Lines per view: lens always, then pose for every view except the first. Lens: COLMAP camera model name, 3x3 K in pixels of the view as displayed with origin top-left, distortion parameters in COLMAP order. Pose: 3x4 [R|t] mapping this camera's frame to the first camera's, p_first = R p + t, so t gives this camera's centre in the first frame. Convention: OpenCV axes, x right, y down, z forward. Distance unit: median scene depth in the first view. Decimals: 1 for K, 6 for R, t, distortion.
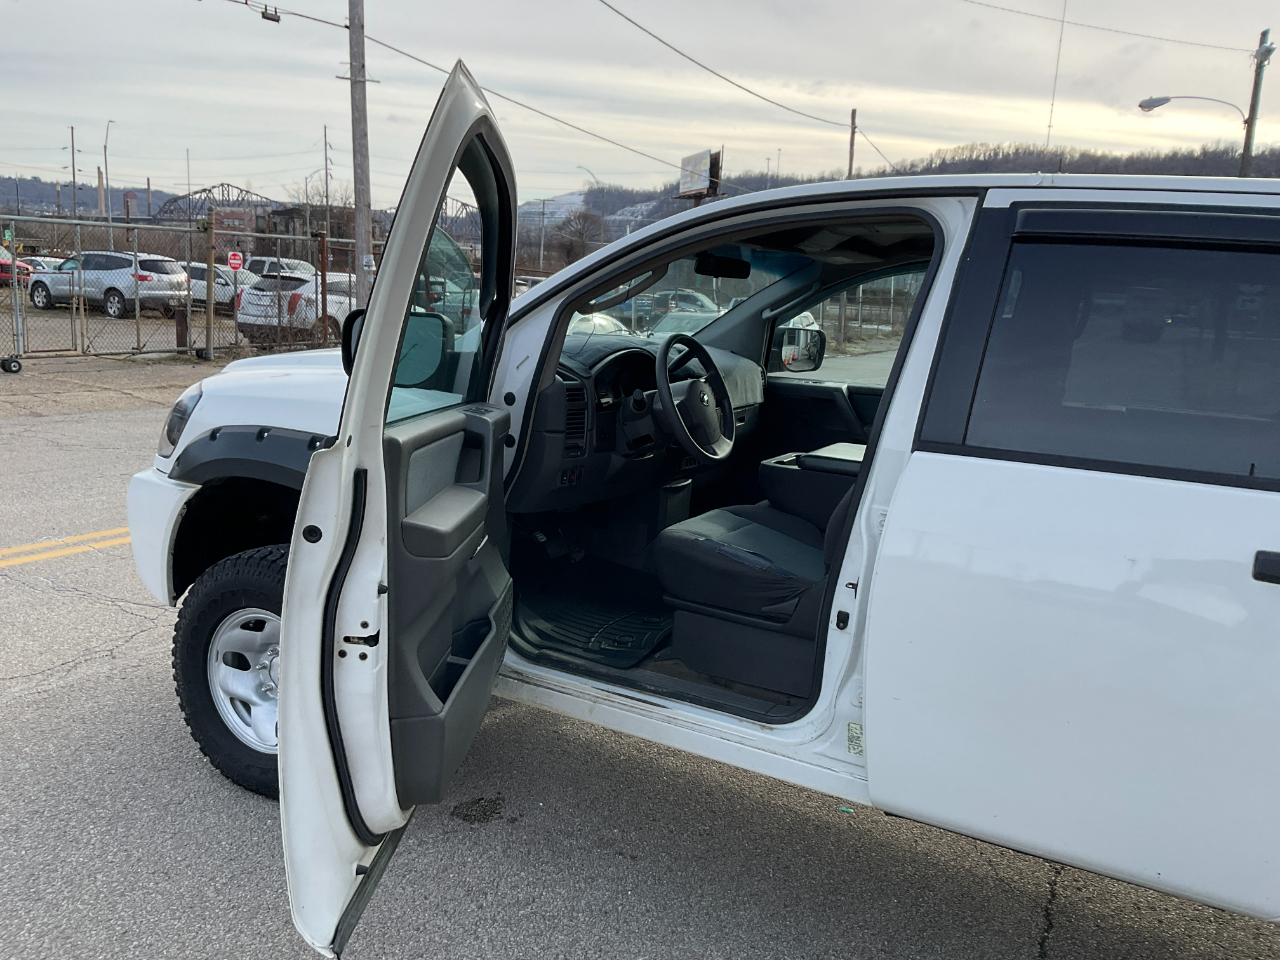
lens RADIAL K [[1049.0, 0, 637.6], [0, 1049.0, 478.1], [0, 0, 1]] dist [0.110985, -0.222462]
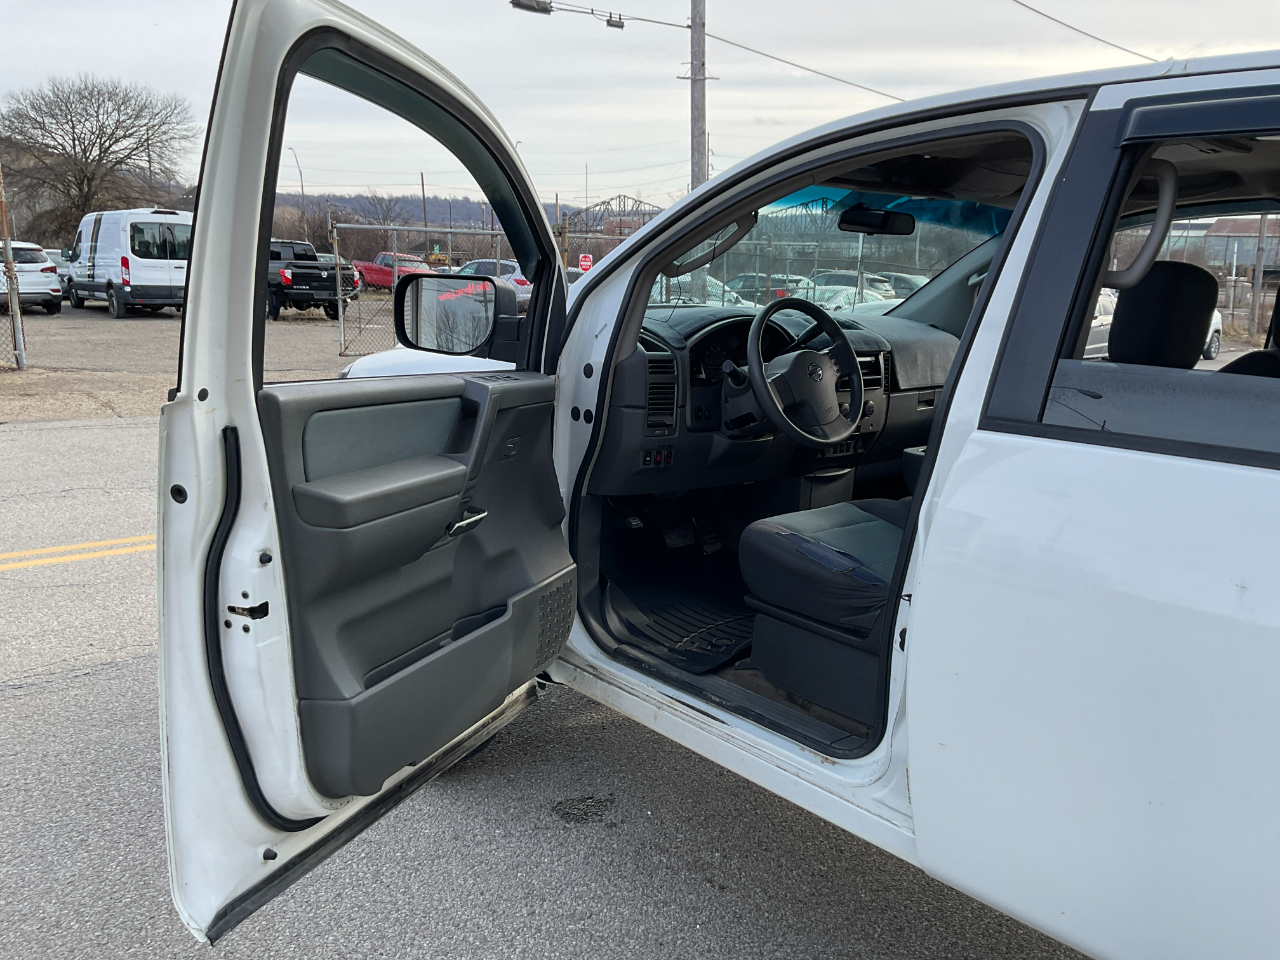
lens RADIAL K [[1049.0, 0, 637.6], [0, 1049.0, 478.1], [0, 0, 1]] dist [0.110985, -0.222462]
pose [[0.940968, 0.036230, -0.336550, 0.225034], [-0.035404, 0.999336, 0.008591, 0.009194], [0.336638, 0.003832, 0.941626, 0.140194]]
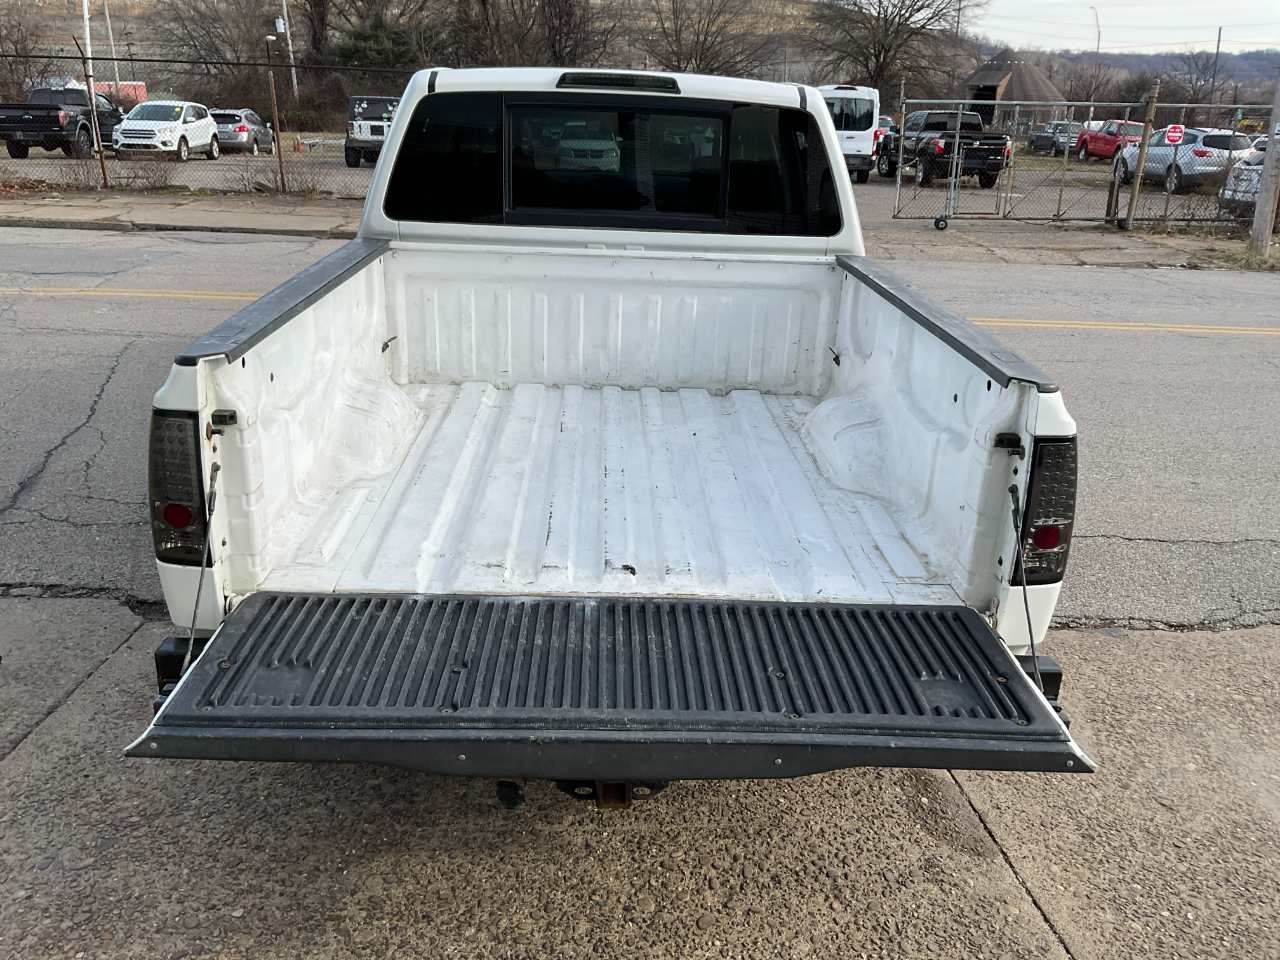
lens RADIAL K [[1032.8, 0, 622.3], [0, 1032.8, 474.3], [0, 0, 1]] dist [0.038594, -0.065050]
pose [[0.491002, 0.245207, -0.835937, 1.790040], [-0.152072, 0.968961, 0.194905, -0.000261], [0.857783, 0.031424, 0.513051, 0.270353]]
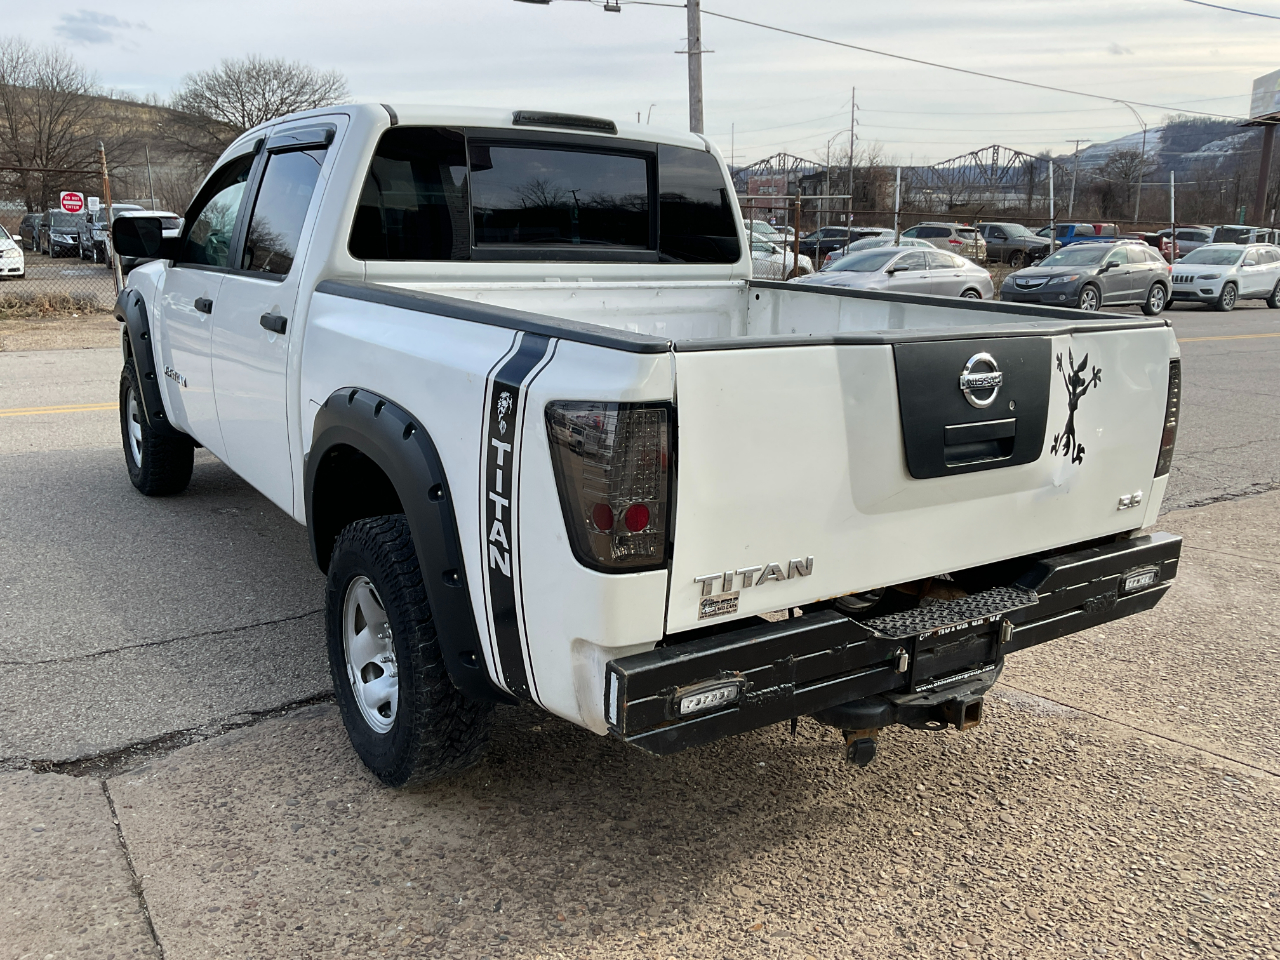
lens RADIAL K [[1048.4, 0, 607.4], [0, 1048.4, 471.6], [0, 0, 1]] dist [0.060391, -0.097415]
pose [[0.872500, 0.065507, -0.484203, 1.352507], [-0.049957, 0.997739, 0.044963, 0.157018], [0.486053, -0.015041, 0.873800, -0.228841]]
